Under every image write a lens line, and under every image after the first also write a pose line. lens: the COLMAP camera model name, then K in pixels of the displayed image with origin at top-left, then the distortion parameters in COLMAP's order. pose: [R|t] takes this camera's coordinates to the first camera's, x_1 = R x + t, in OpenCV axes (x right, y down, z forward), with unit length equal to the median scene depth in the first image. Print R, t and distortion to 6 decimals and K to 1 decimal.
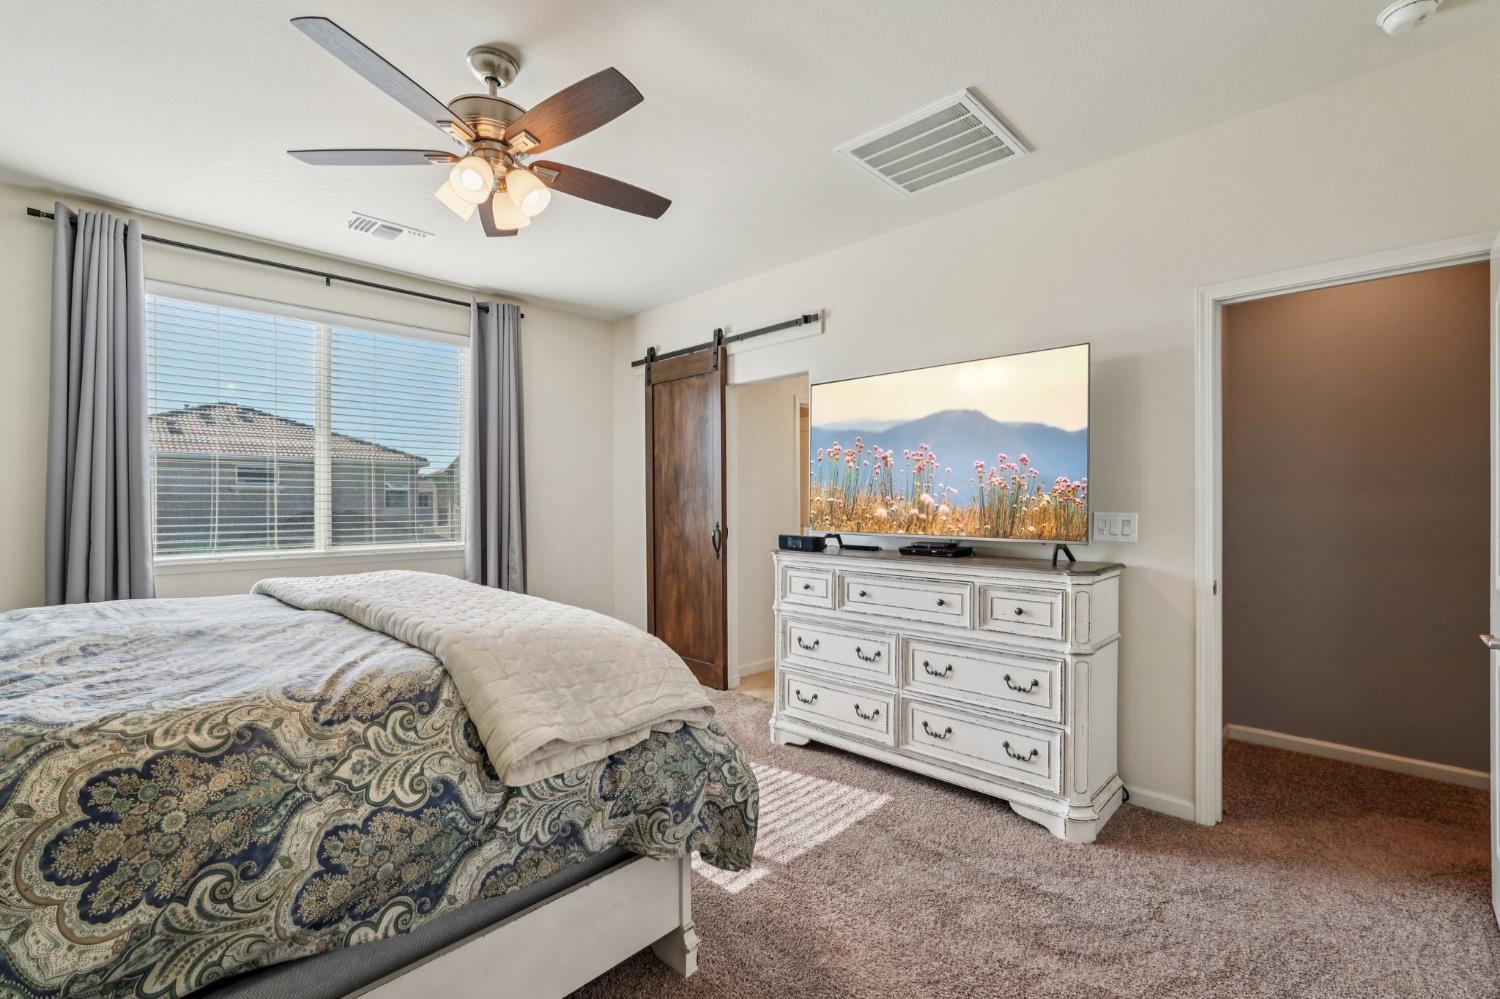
lens RADIAL K [[659.7, 0, 750.4], [0, 659.7, 501.1], [0, 0, 1]] dist [0.000189, 0.000236]
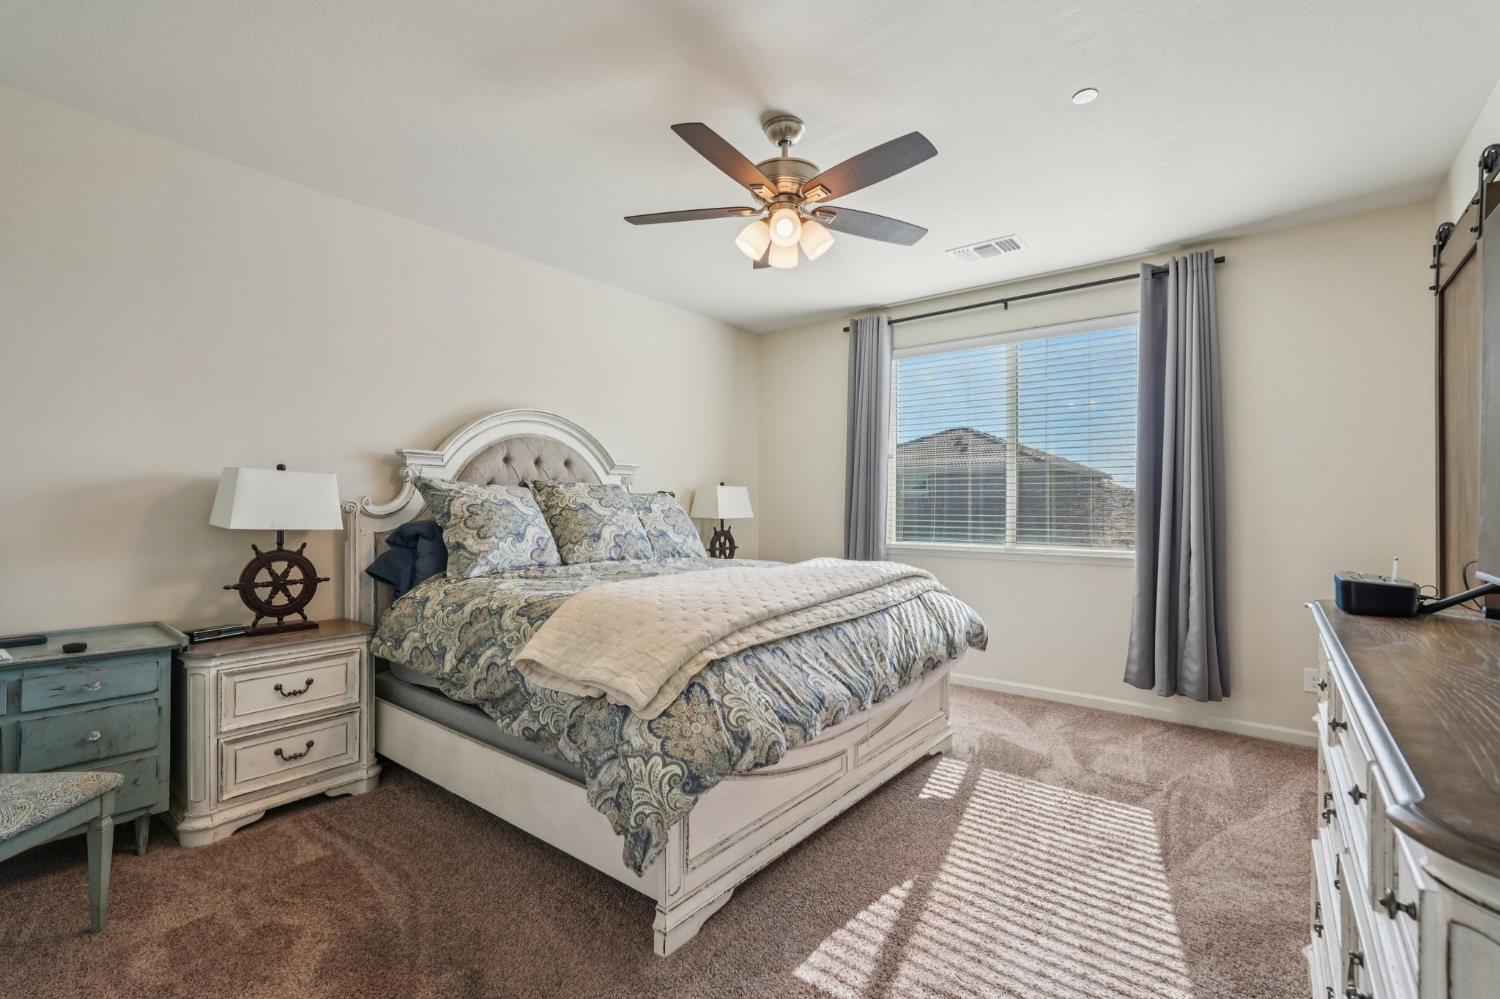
lens RADIAL K [[659.7, 0, 748.8], [0, 659.7, 501.0], [0, 0, 1]] dist [0.000189, 0.000236]
pose [[0.095835, -0.001278, -0.995396, 0.449304], [-0.002895, 0.999995, -0.001562, 0.000038], [0.995393, 0.003031, 0.095831, 0.484518]]
